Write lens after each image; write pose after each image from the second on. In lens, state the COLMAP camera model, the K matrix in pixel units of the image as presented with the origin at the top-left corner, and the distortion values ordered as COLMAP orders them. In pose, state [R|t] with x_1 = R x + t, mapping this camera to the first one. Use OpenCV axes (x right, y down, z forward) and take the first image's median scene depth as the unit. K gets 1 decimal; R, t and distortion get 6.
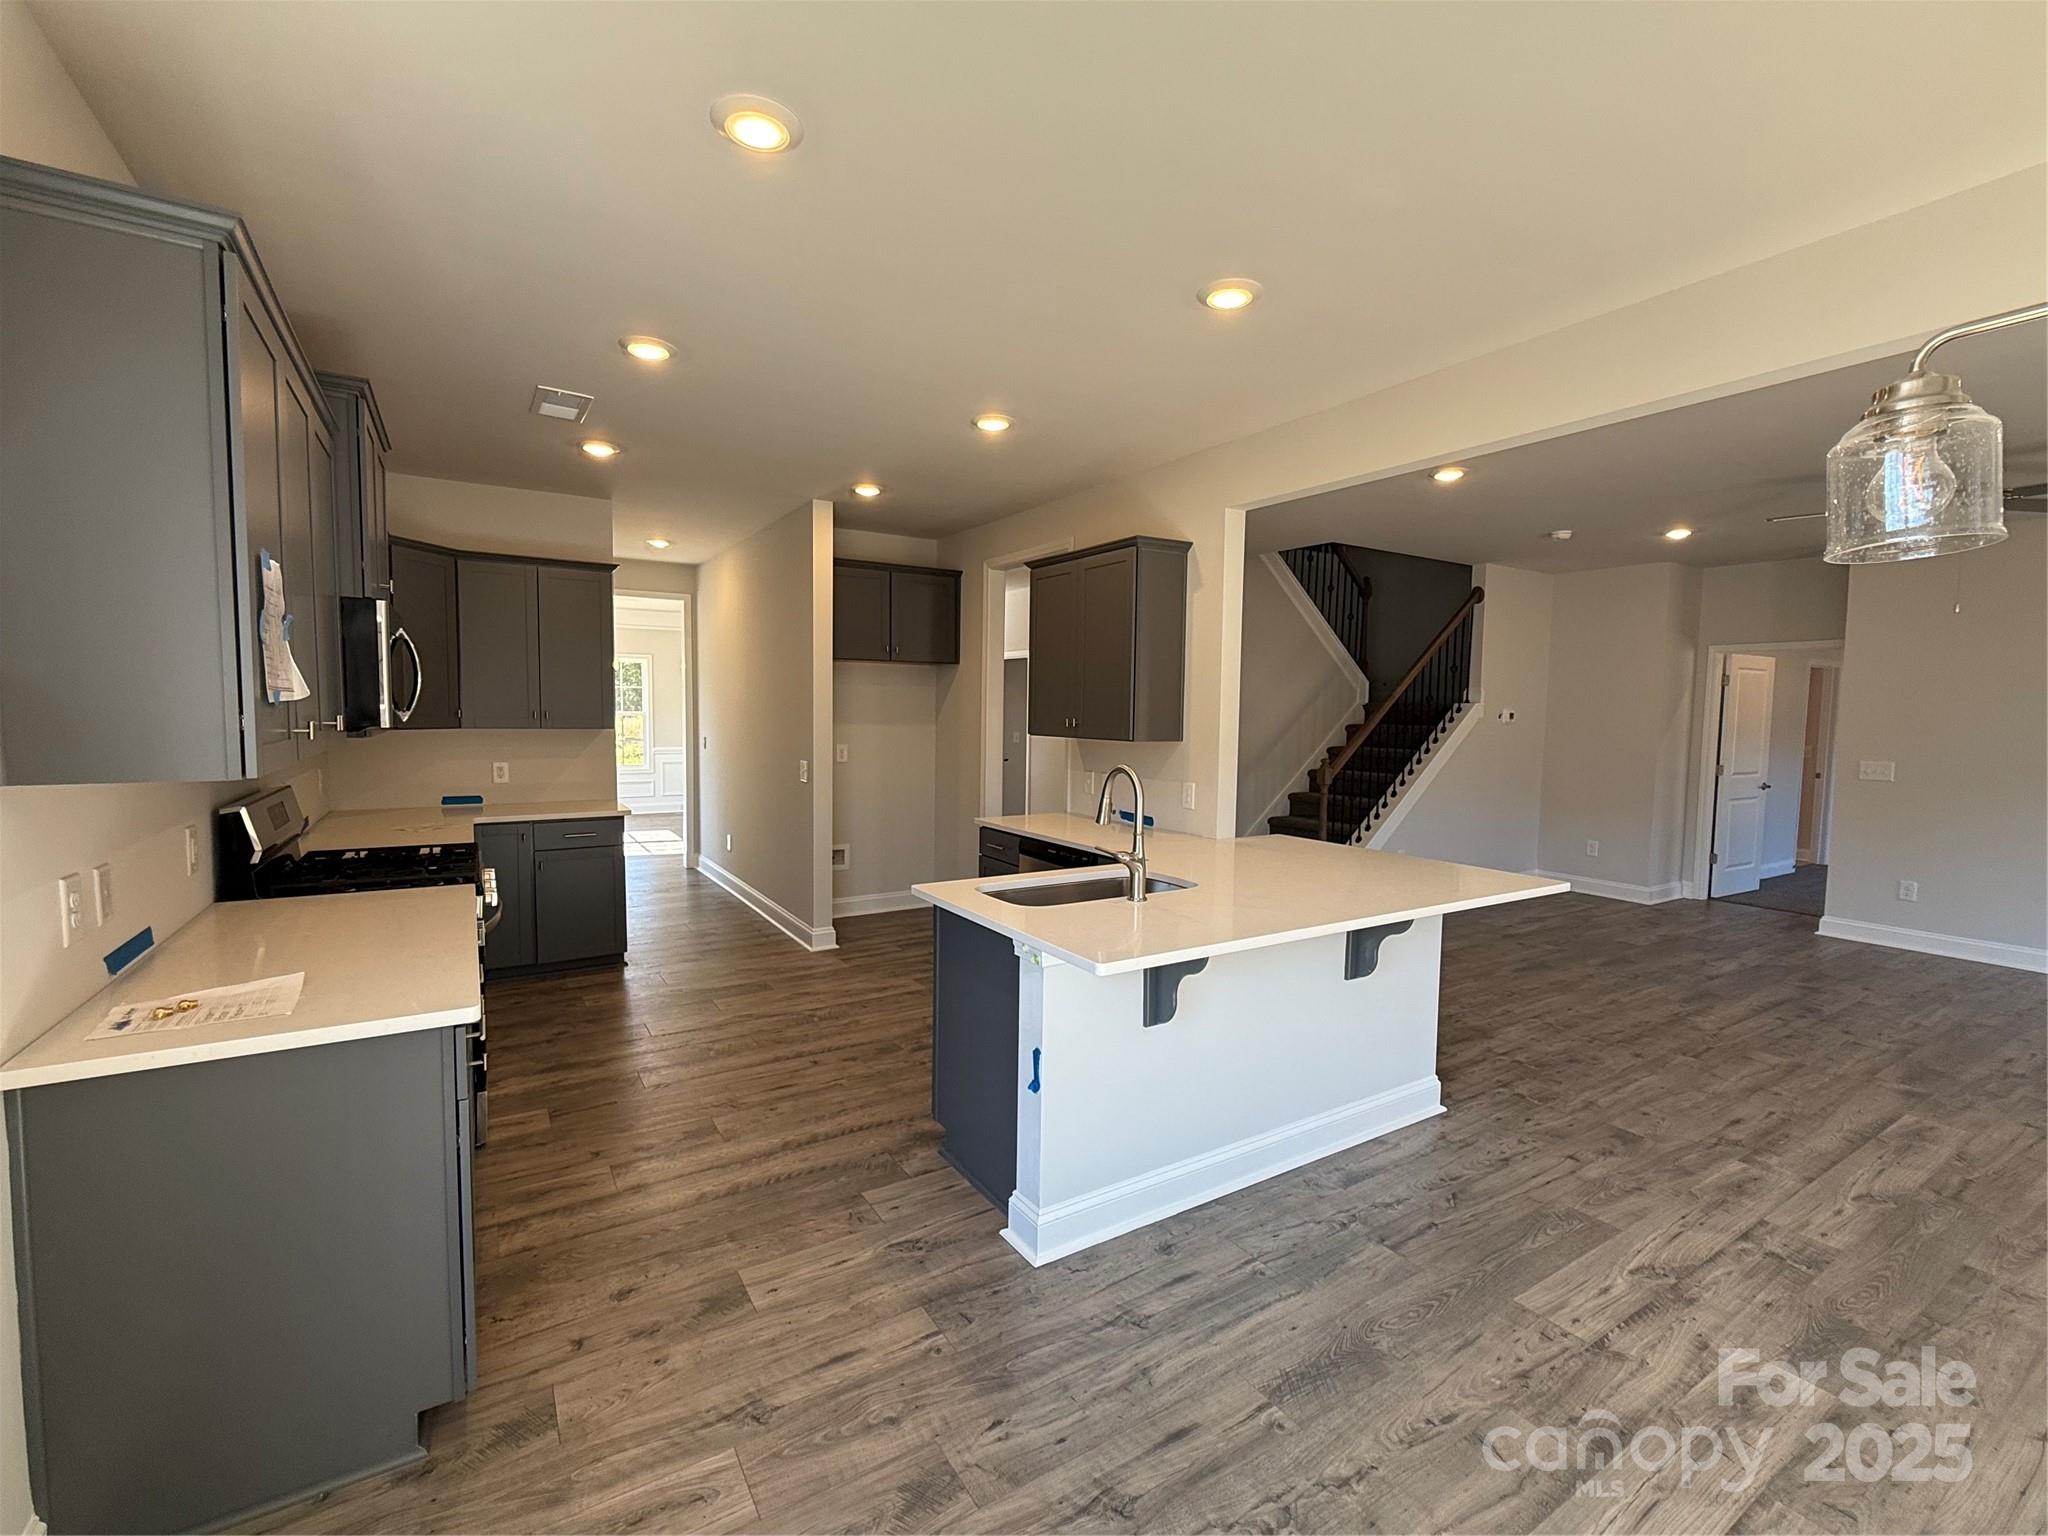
lens RADIAL K [[889.1, 0, 1027.1], [0, 889.1, 775.8], [0, 0, 1]] dist [0.001030, 0.000150]
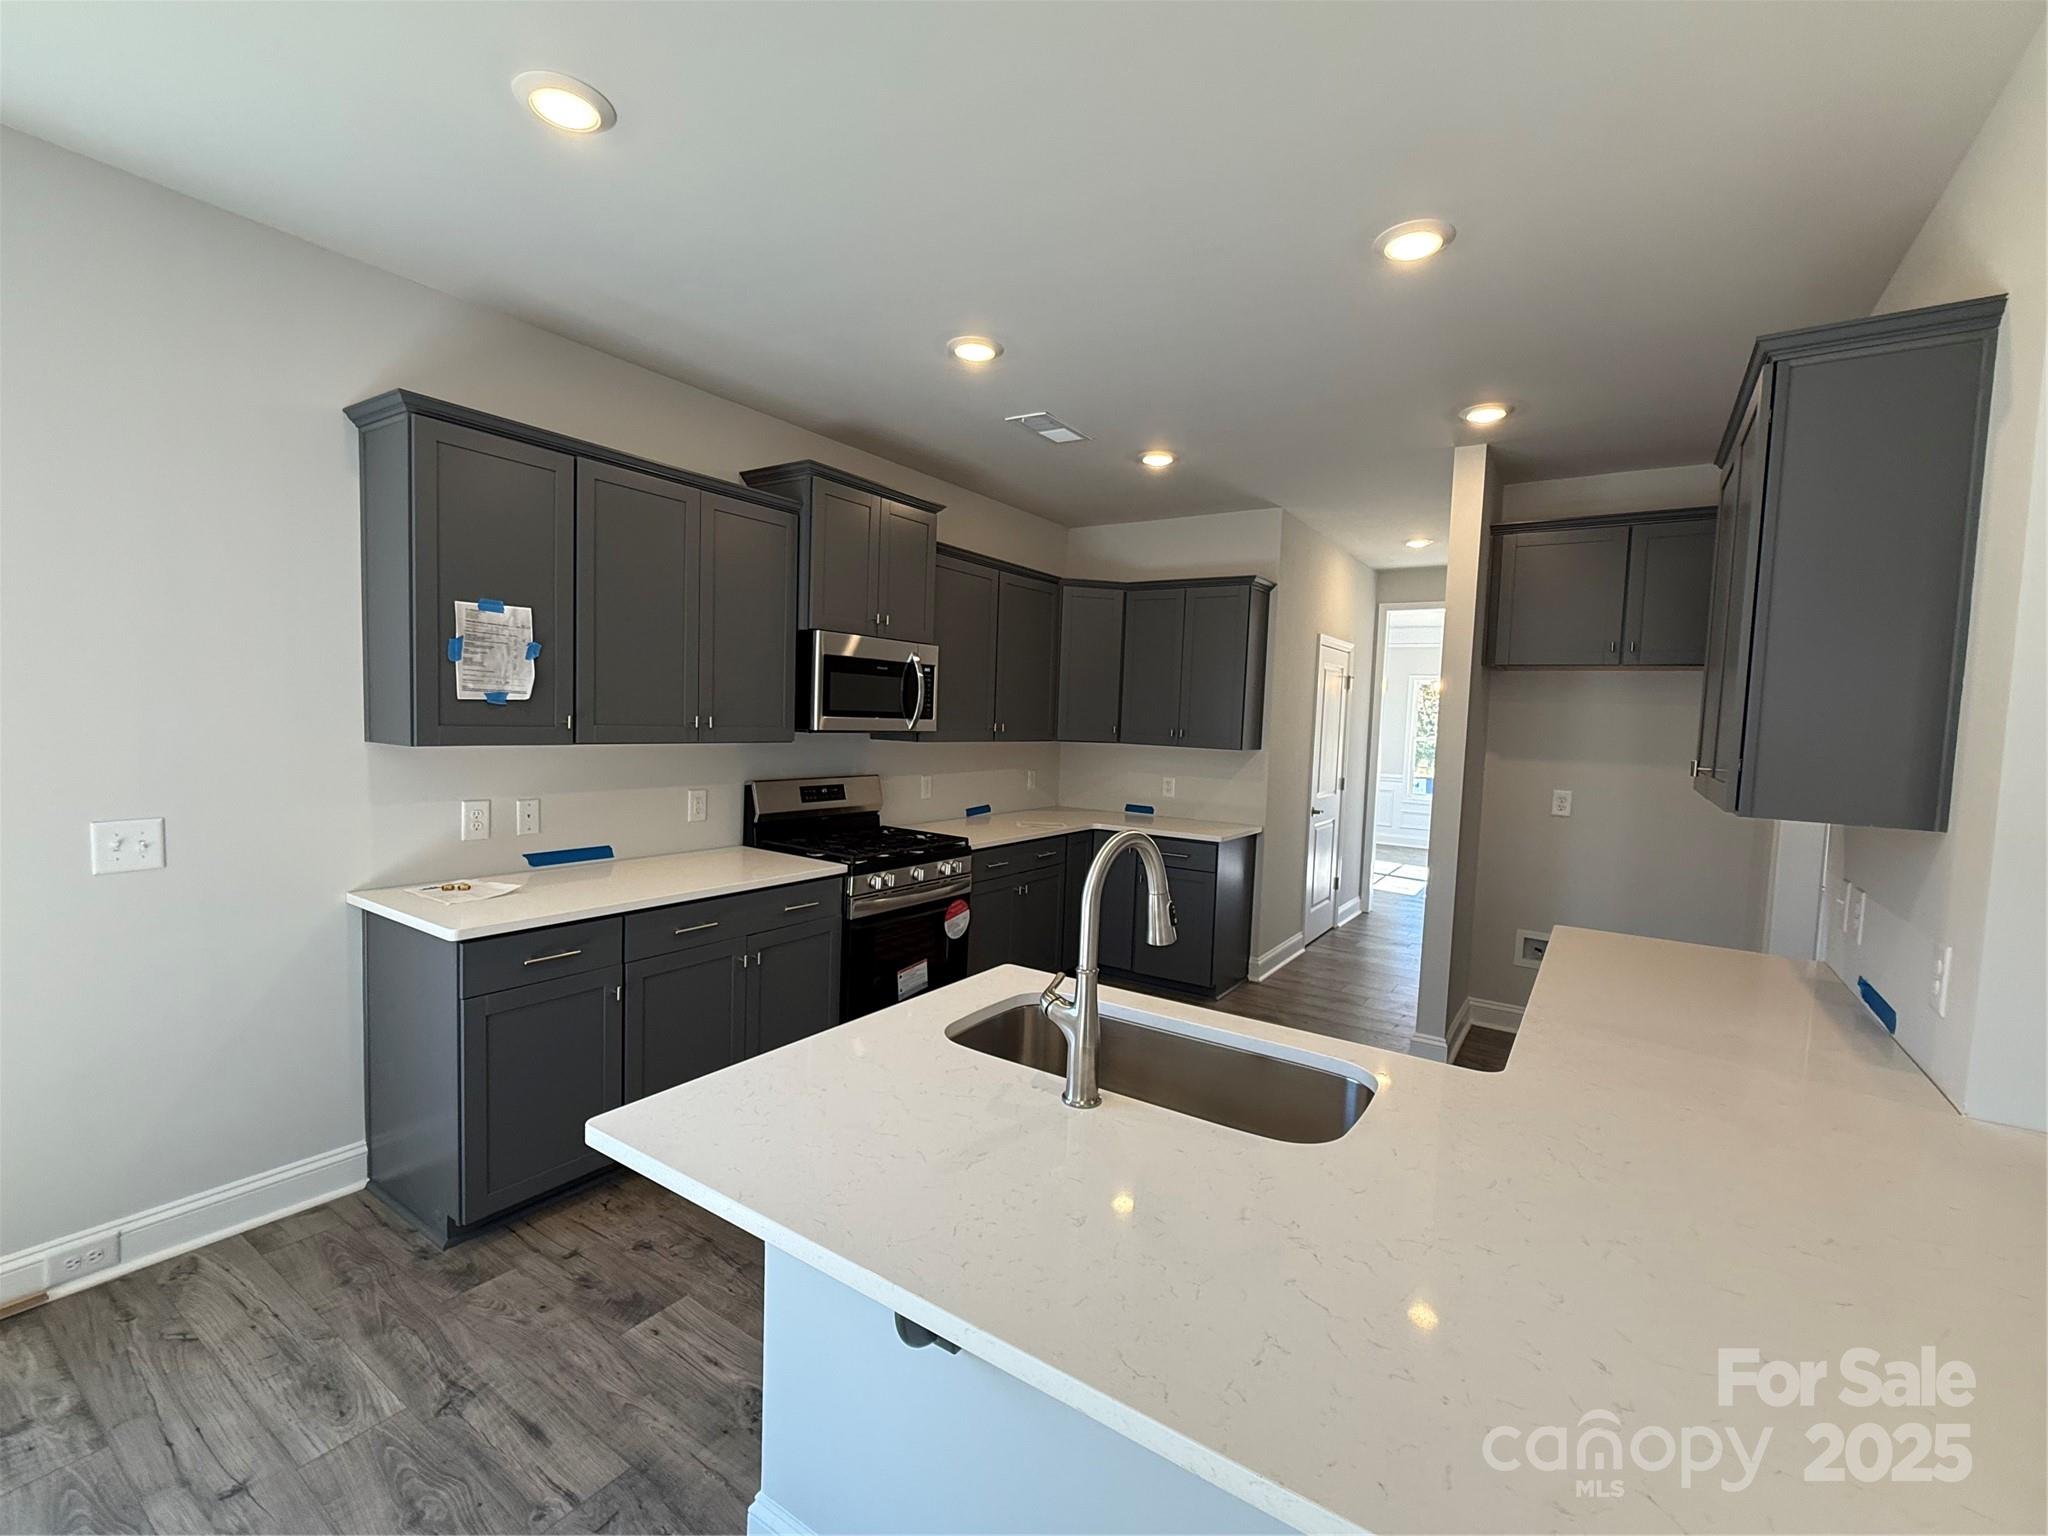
lens RADIAL K [[889.1, 0, 1011.0], [0, 889.1, 770.4], [0, 0, 1]] dist [0.001030, 0.000150]
pose [[0.400711, 0.059759, -0.914254, 0.351326], [-0.097970, 0.994944, 0.022093, -0.033735], [0.910951, 0.080717, 0.404540, 0.471221]]
